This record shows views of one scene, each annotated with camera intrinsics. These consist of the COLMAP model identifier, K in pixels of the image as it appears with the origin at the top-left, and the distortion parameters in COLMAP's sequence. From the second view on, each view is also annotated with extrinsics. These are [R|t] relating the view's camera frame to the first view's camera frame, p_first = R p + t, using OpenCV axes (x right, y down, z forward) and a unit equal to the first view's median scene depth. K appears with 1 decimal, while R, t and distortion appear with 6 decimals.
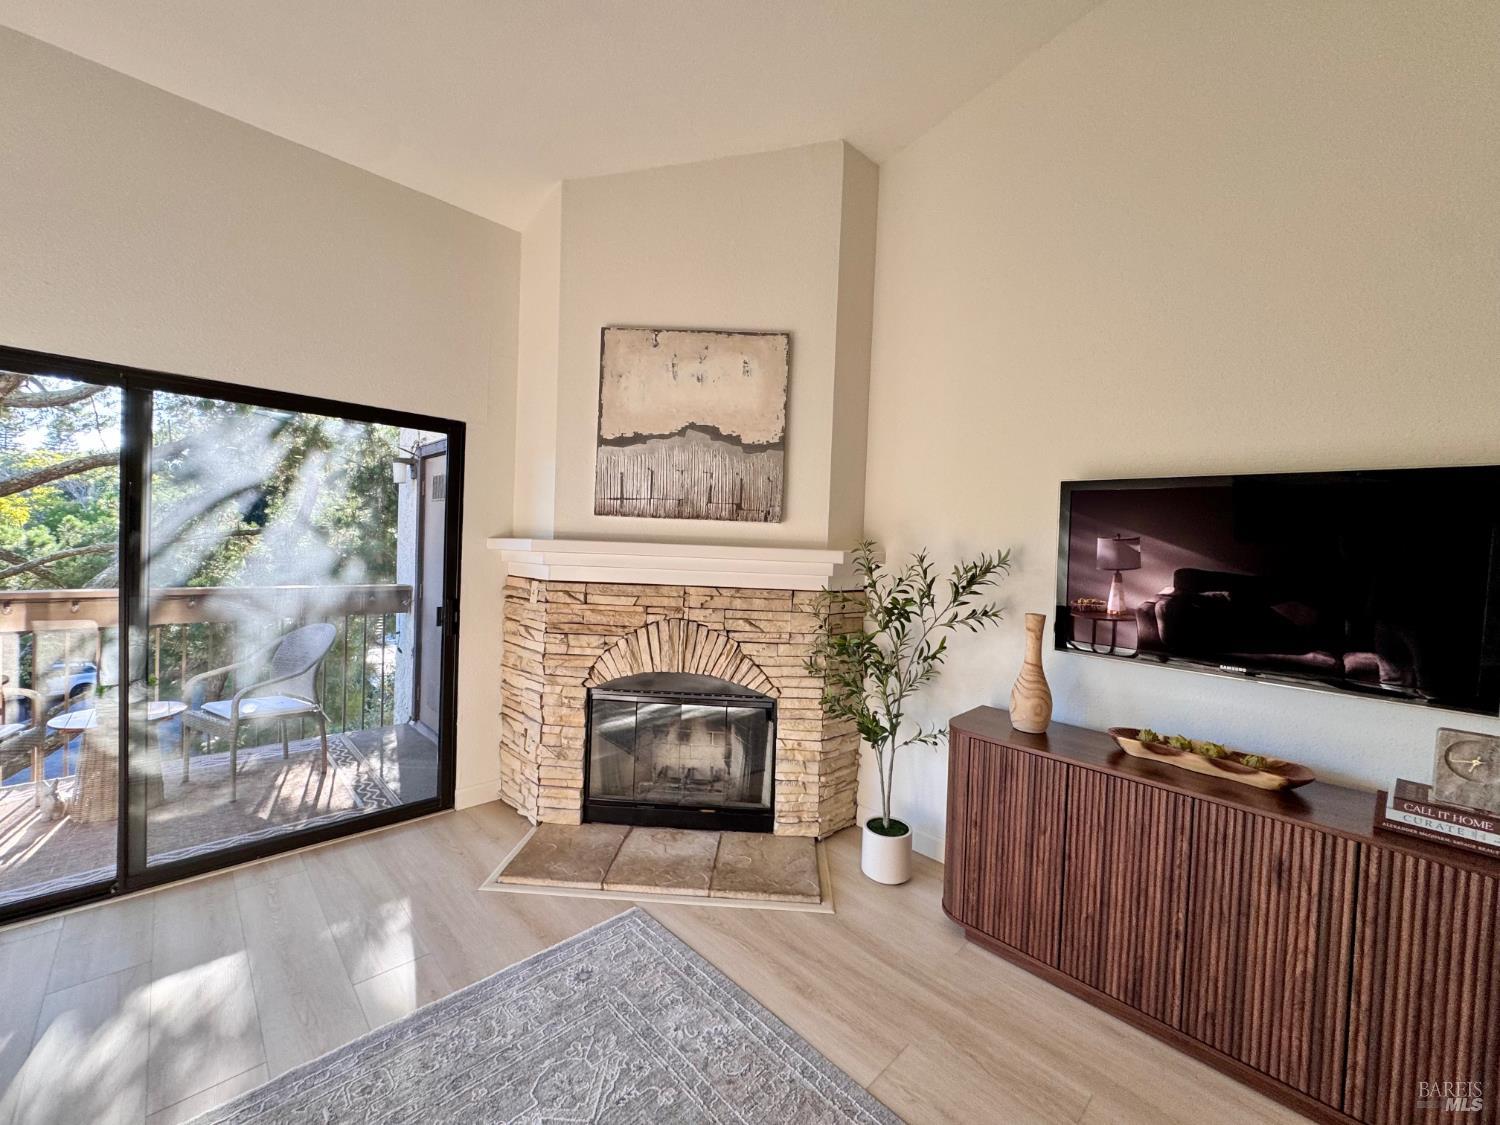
lens RADIAL K [[600.0, 0, 747.3], [0, 600.0, 554.9], [0, 0, 1]] dist [-0.024752, 0.000027]
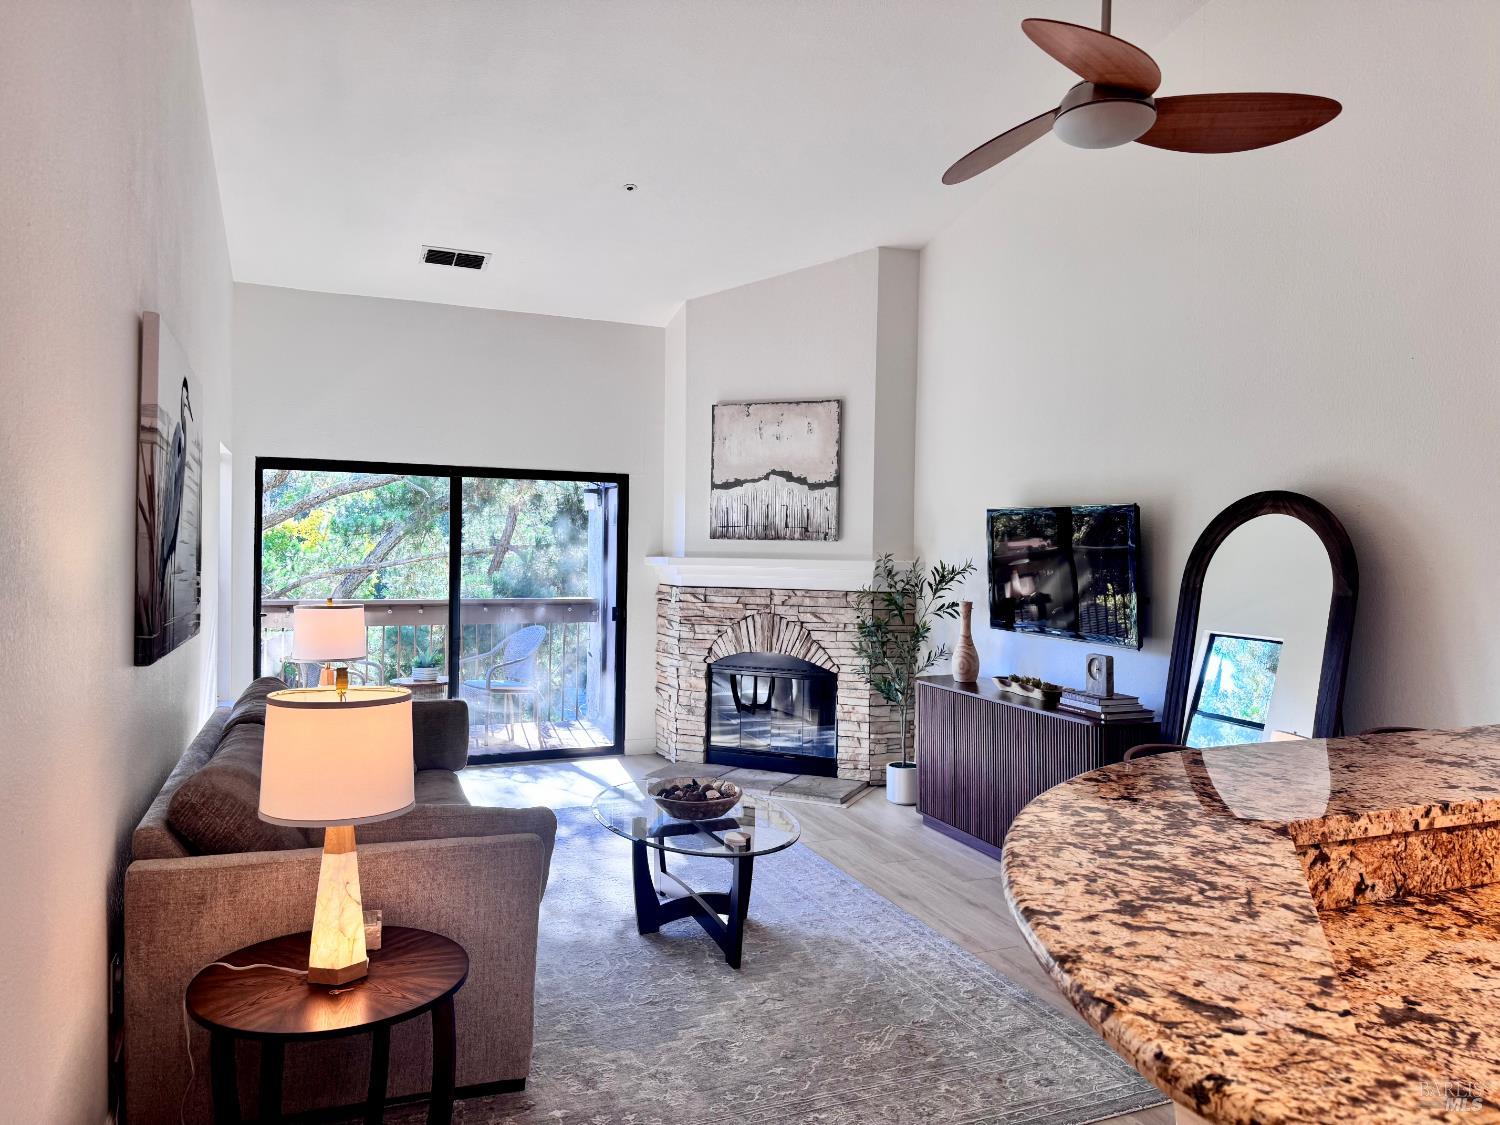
lens RADIAL K [[1043.9, 0, 750.0], [0, 1043.9, 562.5], [0, 0, 1]] dist [0.000906, 0.000038]
pose [[0.926550, -0.017796, -0.375751, 0.745202], [0.011061, 0.999737, -0.020074, 0.039074], [0.376009, 0.014444, 0.926503, -1.220151]]
